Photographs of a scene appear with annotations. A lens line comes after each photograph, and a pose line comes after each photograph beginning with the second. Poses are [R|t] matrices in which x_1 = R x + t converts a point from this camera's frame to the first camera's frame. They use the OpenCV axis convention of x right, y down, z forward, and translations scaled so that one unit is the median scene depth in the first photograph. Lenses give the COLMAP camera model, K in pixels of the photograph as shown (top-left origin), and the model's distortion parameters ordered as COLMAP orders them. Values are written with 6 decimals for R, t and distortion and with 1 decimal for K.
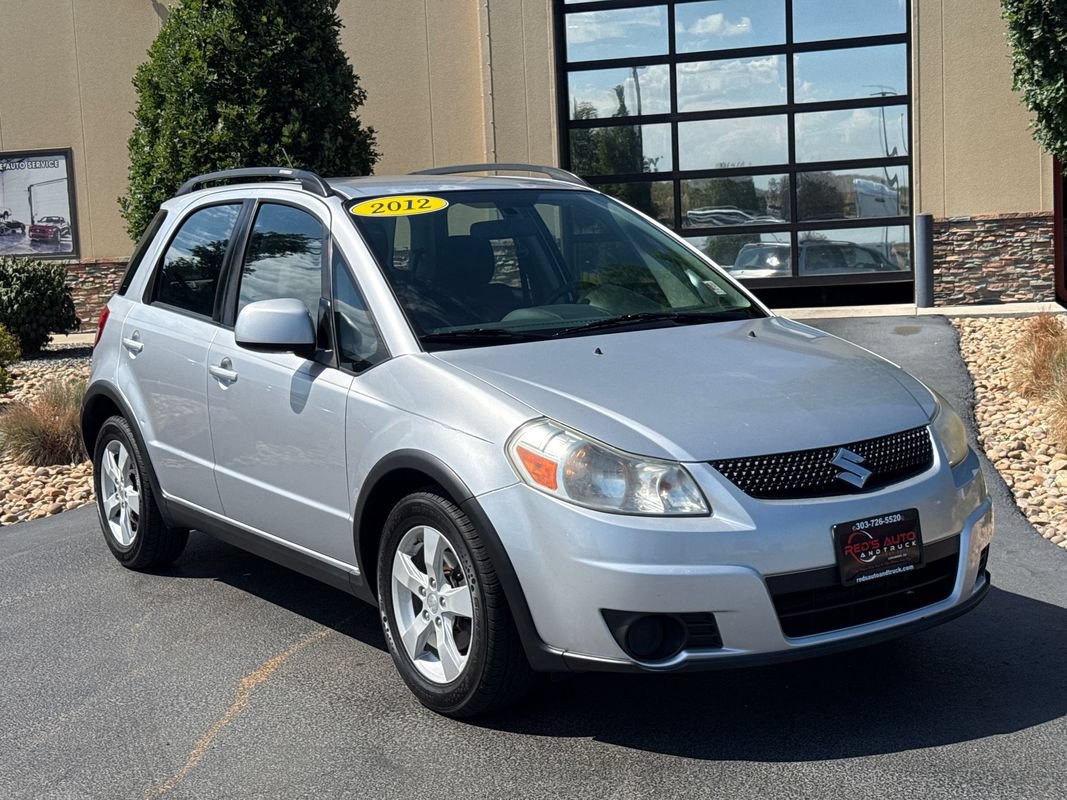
lens RADIAL K [[1479.0, 0, 517.2], [0, 1479.0, 398.4], [0, 0, 1]] dist [0.198812, -0.346681]
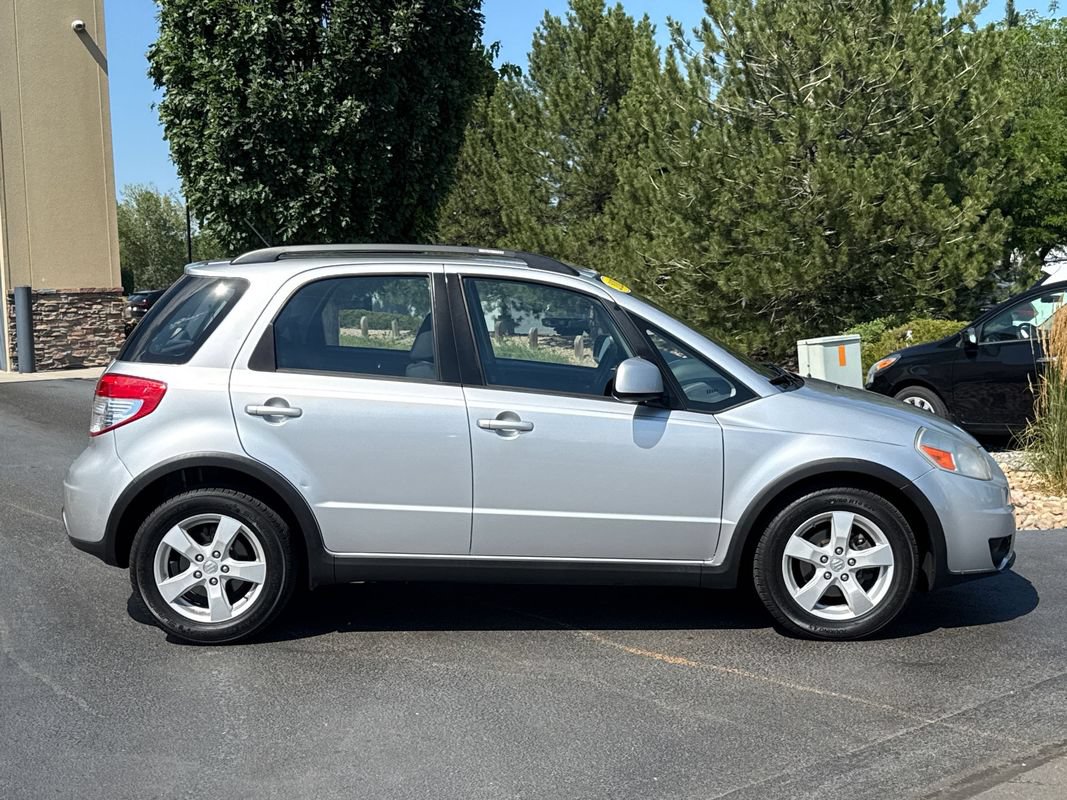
lens RADIAL K [[1422.5, 0, 533.5], [0, 1422.5, 400.0], [0, 0, 1]] dist [0.197779, -0.333898]
pose [[0.544296, -0.039510, 0.837962, -0.398311], [0.076091, 0.997098, -0.002411, -0.011529], [-0.835435, 0.065074, 0.545723, 0.138946]]
